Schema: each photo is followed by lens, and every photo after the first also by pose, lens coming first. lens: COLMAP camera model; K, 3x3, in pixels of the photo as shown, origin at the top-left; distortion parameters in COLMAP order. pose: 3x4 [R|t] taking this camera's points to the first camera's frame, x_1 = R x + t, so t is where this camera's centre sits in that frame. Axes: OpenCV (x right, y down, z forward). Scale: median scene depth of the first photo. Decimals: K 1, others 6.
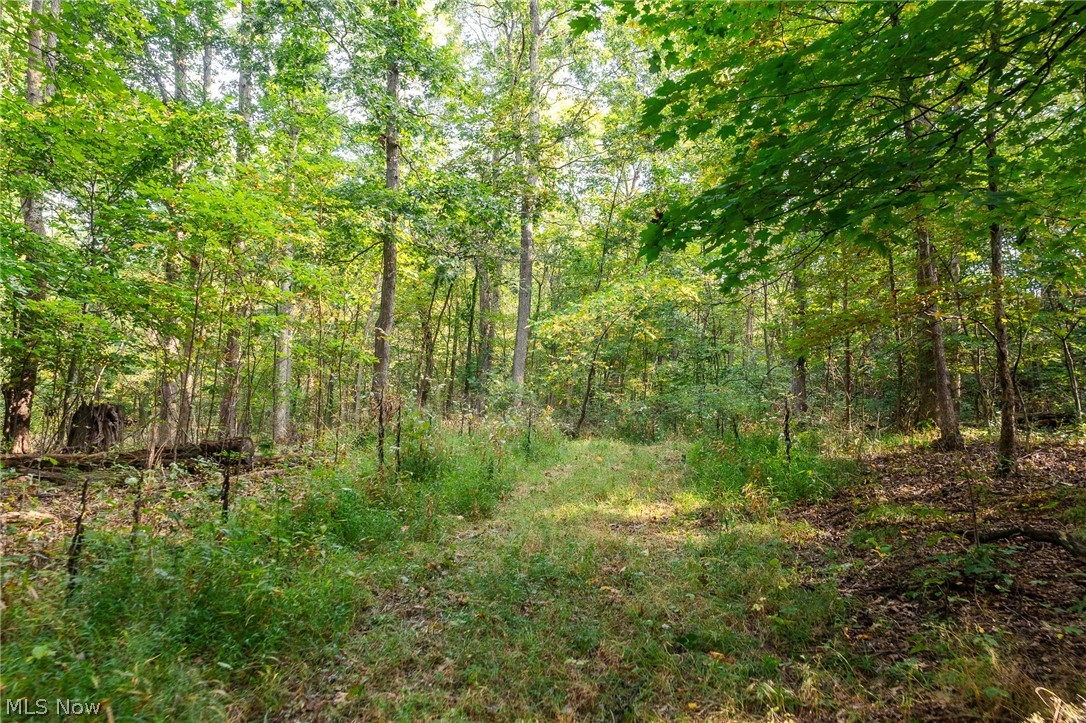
lens RADIAL K [[756.3, 0, 545.2], [0, 756.3, 363.3], [0, 0, 1]] dist [0.005840, -0.000696]
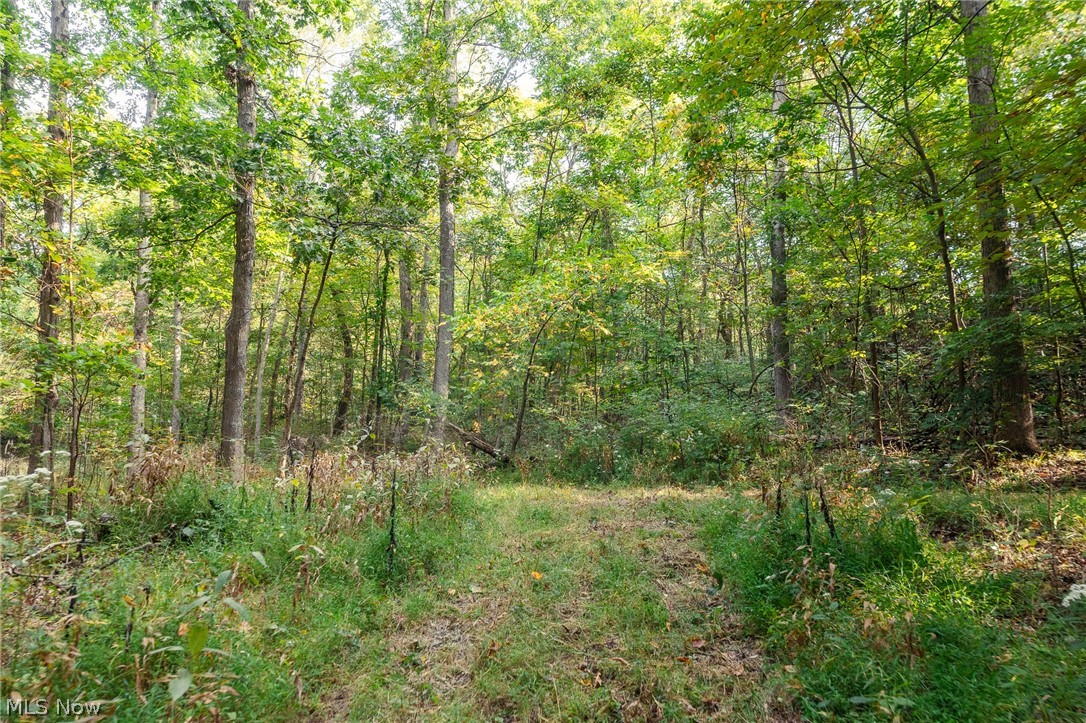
lens RADIAL K [[756.3, 0, 542.6], [0, 756.3, 360.1], [0, 0, 1]] dist [0.005840, -0.000696]
pose [[0.996496, -0.033258, 0.076750, 0.017001], [0.033881, 0.999403, -0.006830, -0.002535], [-0.076477, 0.009407, 0.997027, 0.208142]]
